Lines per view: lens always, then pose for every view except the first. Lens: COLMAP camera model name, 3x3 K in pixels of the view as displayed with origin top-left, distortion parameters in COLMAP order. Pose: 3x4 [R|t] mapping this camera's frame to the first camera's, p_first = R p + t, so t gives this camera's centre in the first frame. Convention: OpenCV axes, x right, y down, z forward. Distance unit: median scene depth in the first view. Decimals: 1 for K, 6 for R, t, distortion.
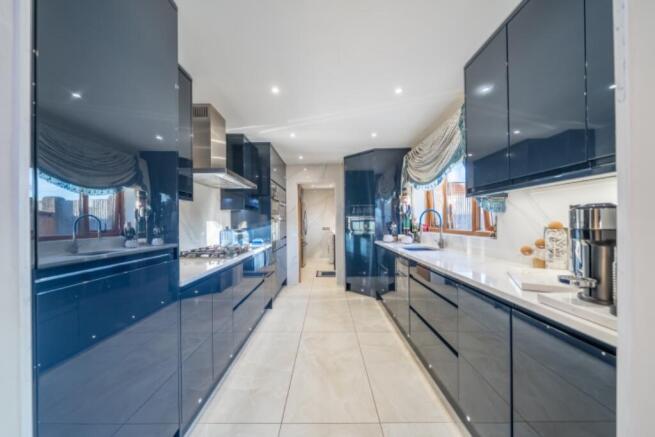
lens RADIAL K [[243.4, 0, 326.2], [0, 243.4, 221.0], [0, 0, 1]] dist [-0.000277, -0.000016]
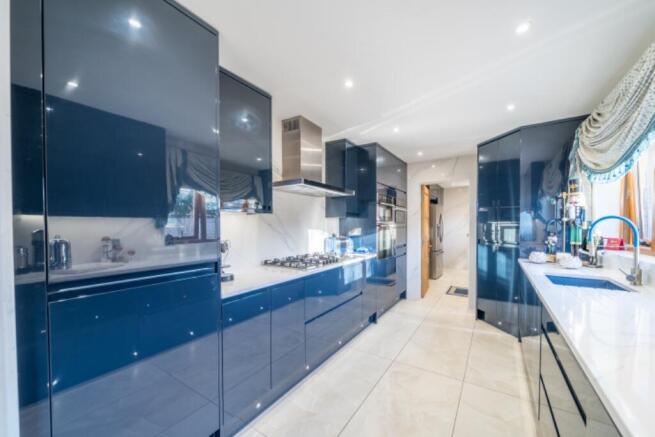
lens RADIAL K [[250.4, 0, 344.6], [0, 250.4, 228.5], [0, 0, 1]] dist [-0.000474, -0.000074]
pose [[0.855667, 0.016560, -0.517262, 0.162088], [-0.003558, 0.999653, 0.026118, -0.026137], [0.517515, -0.020508, 0.855428, 0.135585]]
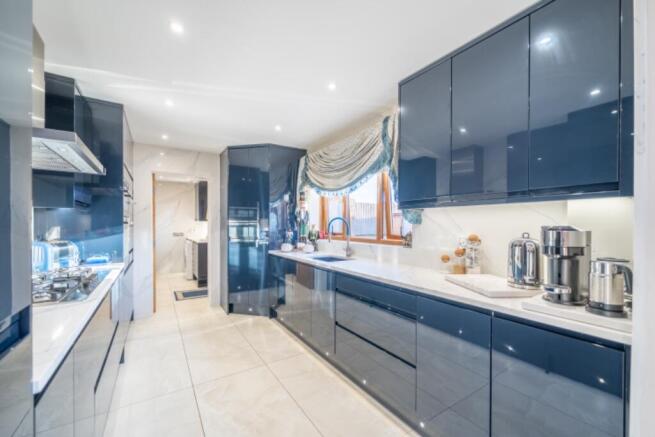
lens RADIAL K [[263.4, 0, 324.9], [0, 263.4, 224.8], [0, 0, 1]] dist [0.000257, -0.000032]
pose [[0.837124, 0.012318, 0.546874, -0.165300], [-0.015000, 0.999887, 0.000440, -0.014670], [-0.546807, -0.008572, 0.837215, 0.125978]]
